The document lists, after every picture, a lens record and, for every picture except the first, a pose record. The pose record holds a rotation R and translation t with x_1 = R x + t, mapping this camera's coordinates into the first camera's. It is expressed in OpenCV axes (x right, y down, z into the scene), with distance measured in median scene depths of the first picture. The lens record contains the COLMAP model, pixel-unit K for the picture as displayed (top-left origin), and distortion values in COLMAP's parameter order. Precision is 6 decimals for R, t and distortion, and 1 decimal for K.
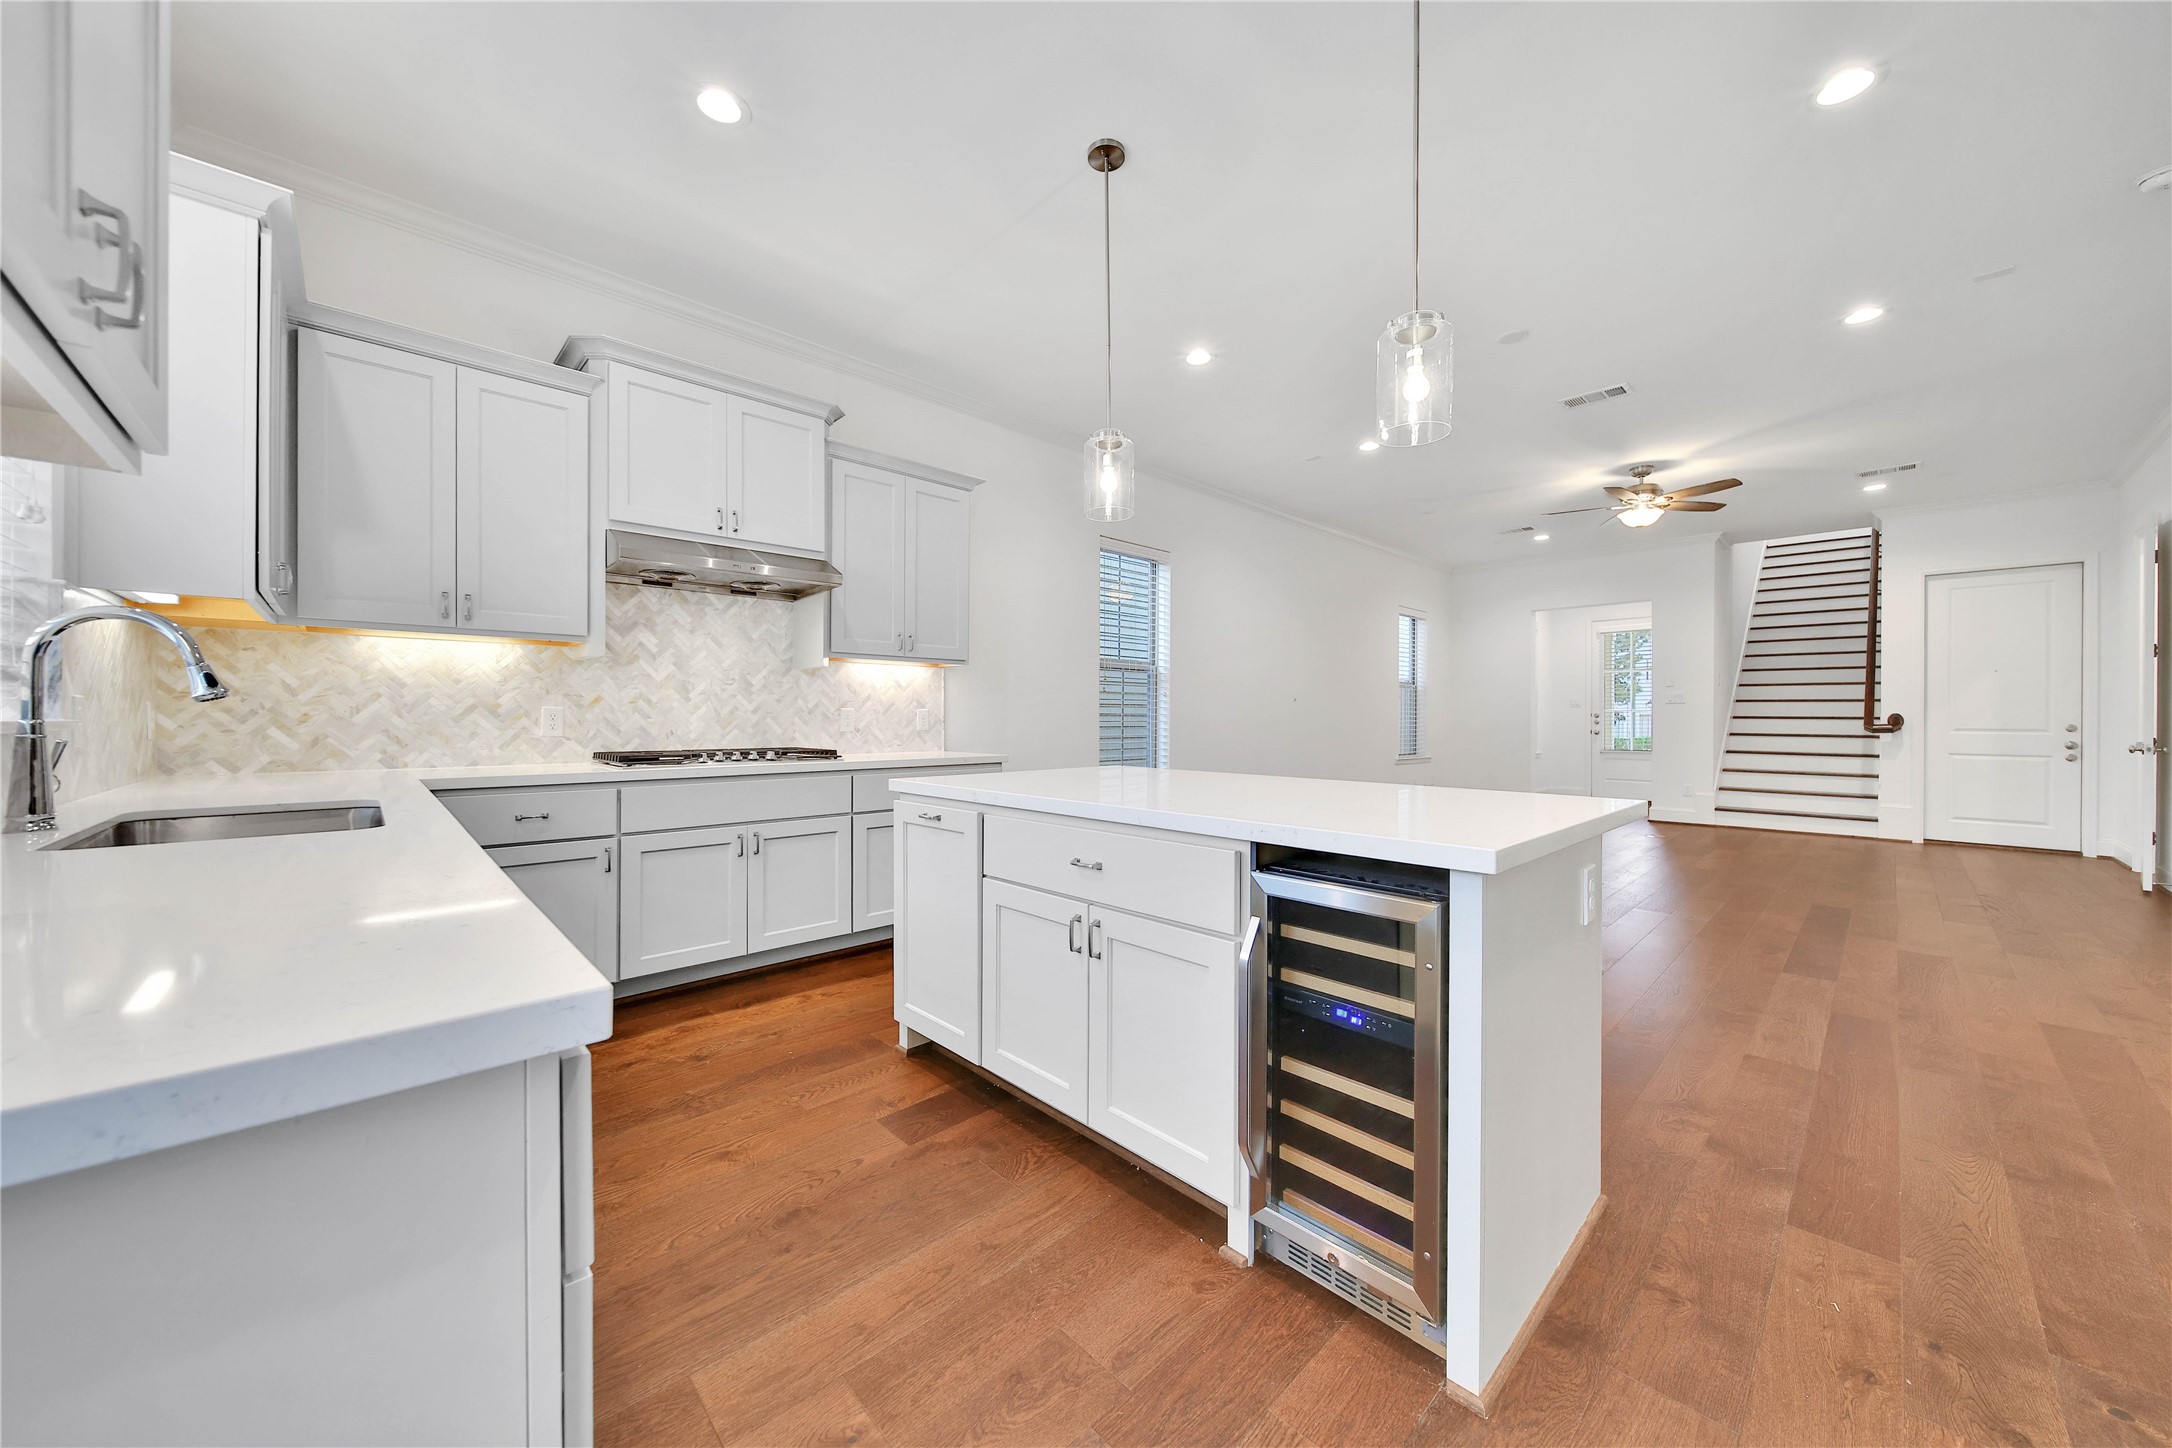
lens RADIAL K [[763.6, 0, 1086.3], [0, 763.6, 716.1], [0, 0, 1]] dist [0.003805, -0.002297]
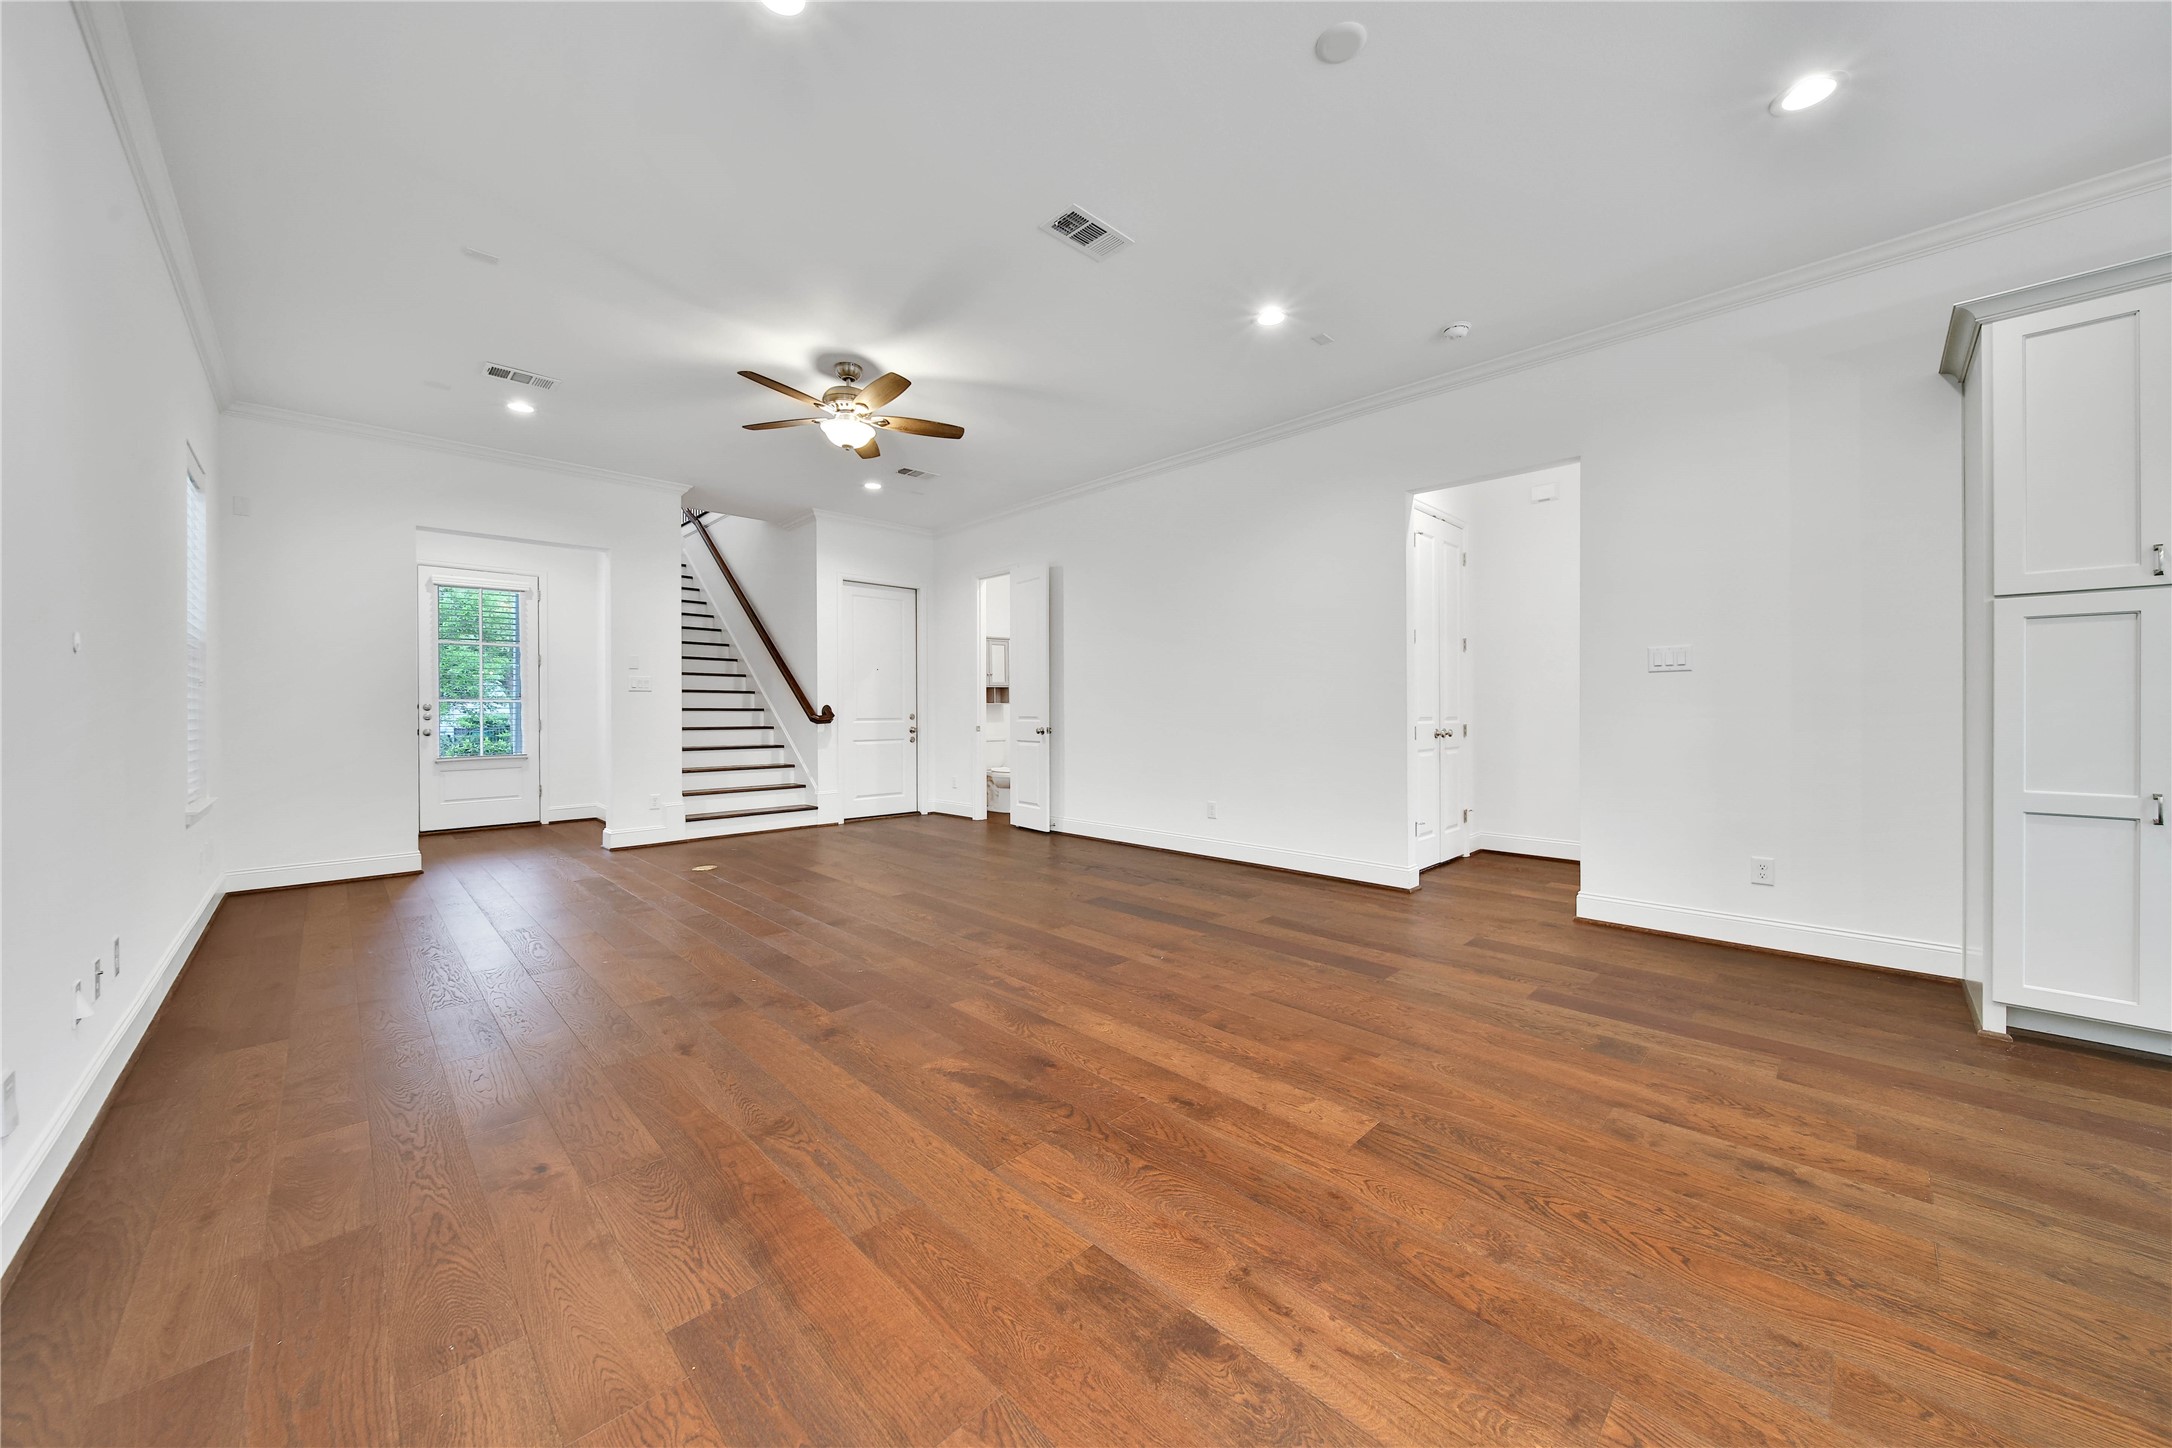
lens RADIAL K [[763.6, 0, 1088.4], [0, 763.6, 713.3], [0, 0, 1]] dist [0.003805, -0.002297]
pose [[-0.015616, -0.006655, 0.999856, -0.012586], [0.001664, 0.999976, 0.006682, 0.003365], [-0.999877, 0.001768, -0.015604, 1.193285]]
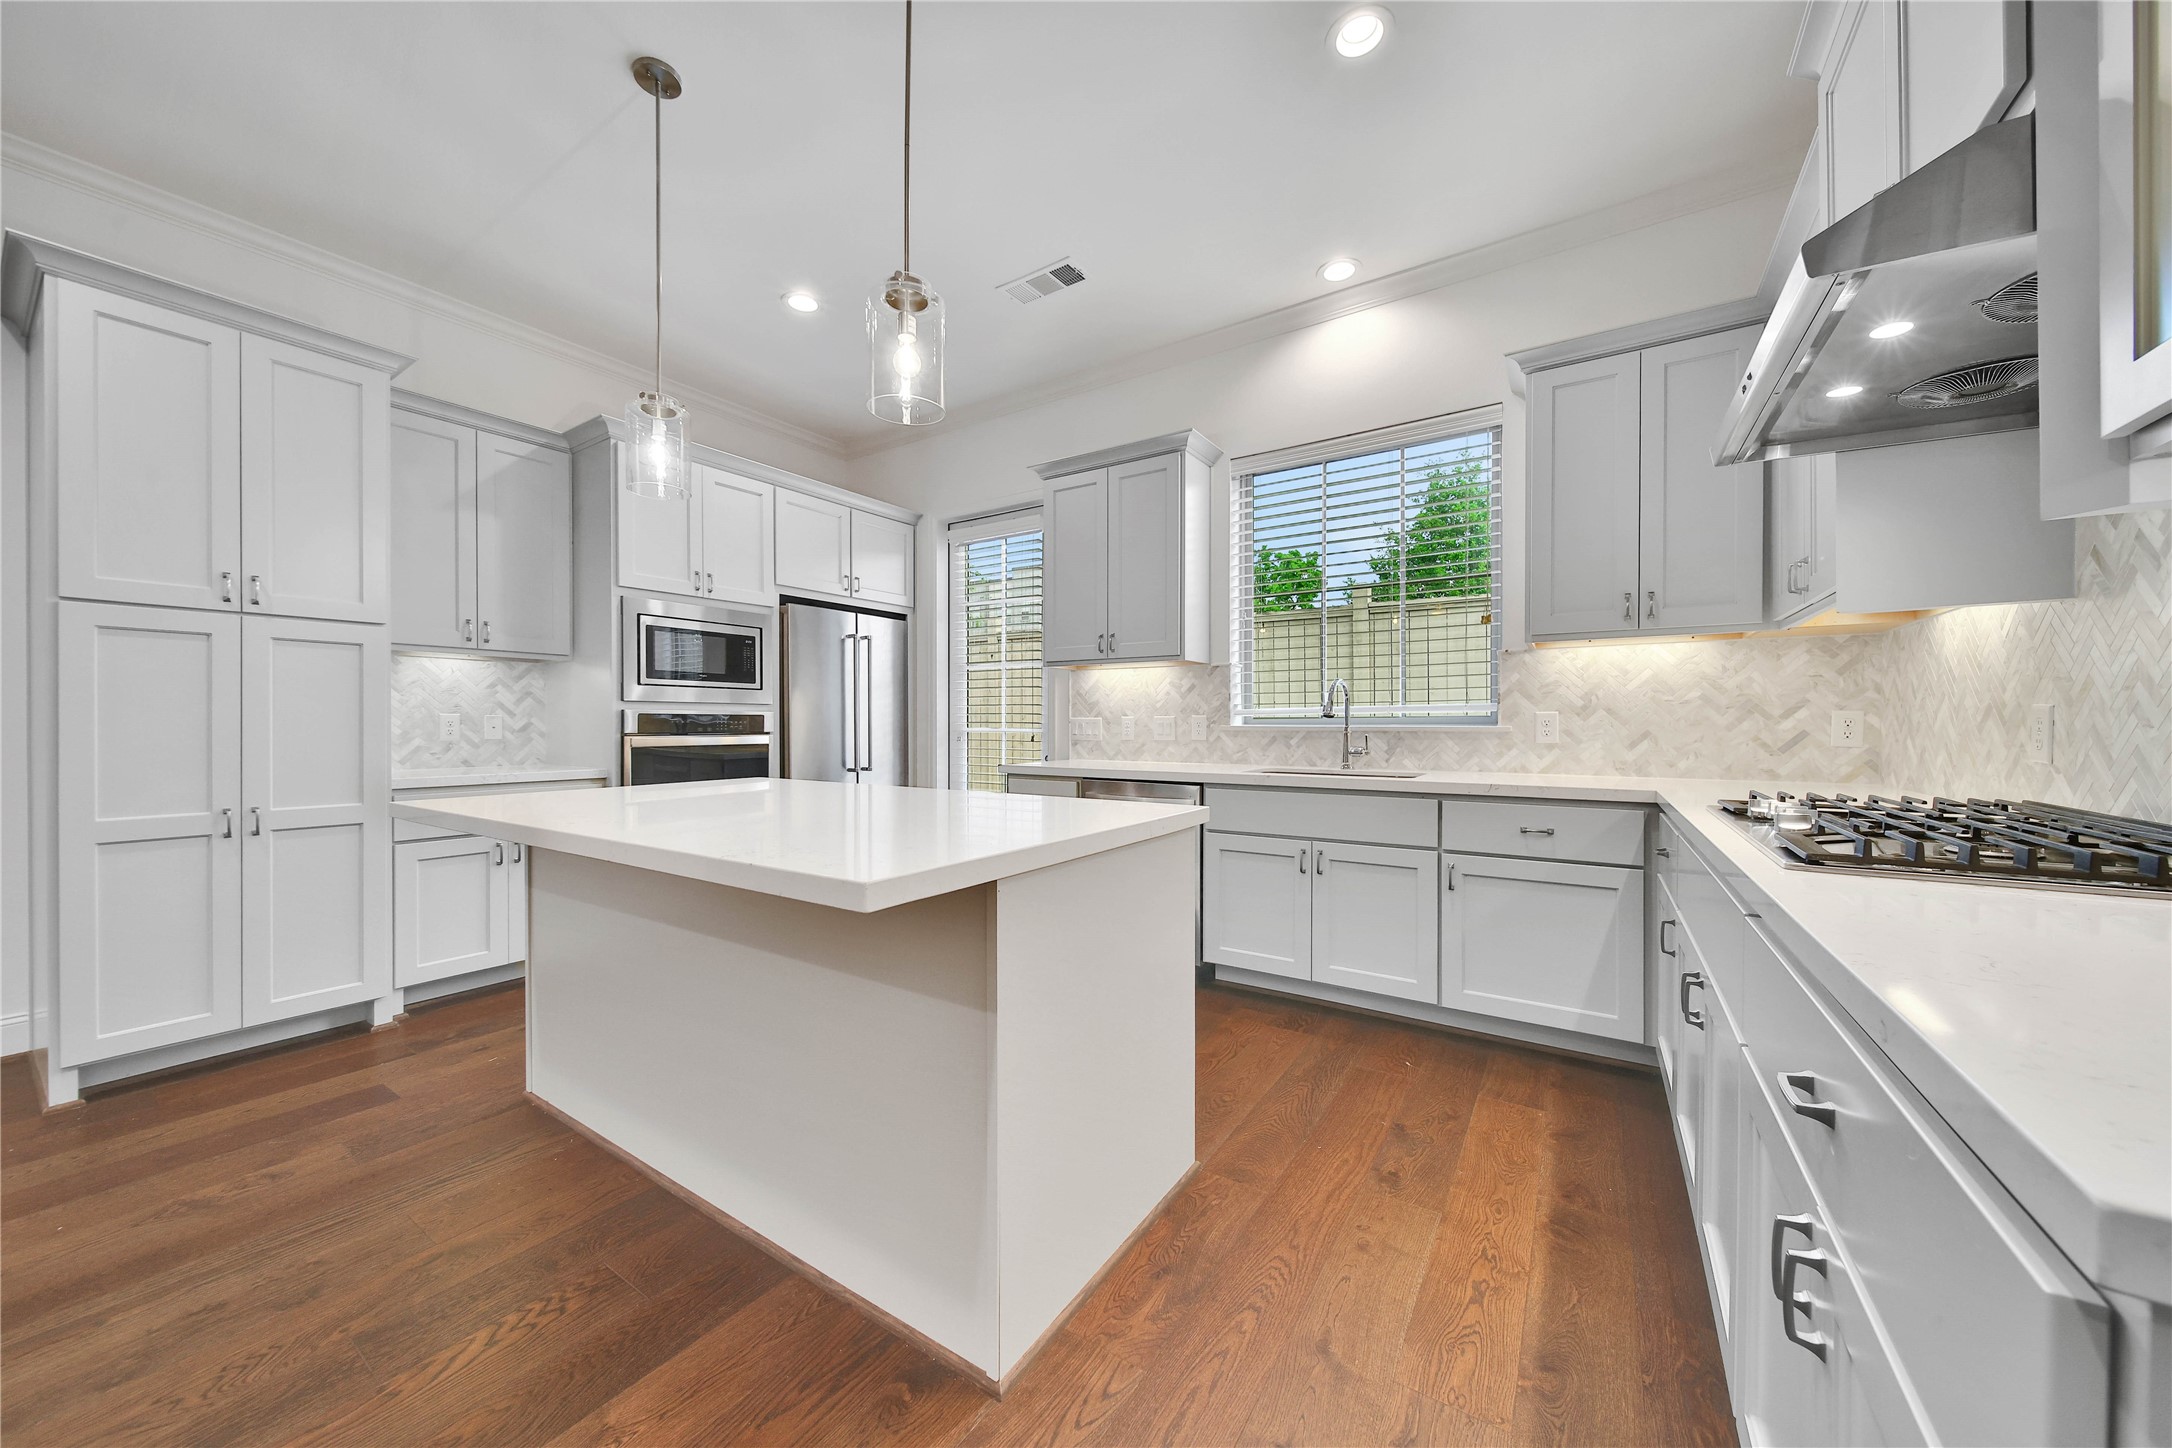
lens RADIAL K [[763.6, 0, 1080.2], [0, 763.6, 728.2], [0, 0, 1]] dist [0.003805, -0.002297]
pose [[-0.976014, -0.001151, -0.217703, 0.018972], [-0.001690, 0.999996, 0.002290, 0.002799], [0.217700, 0.002603, -0.976012, 1.118936]]
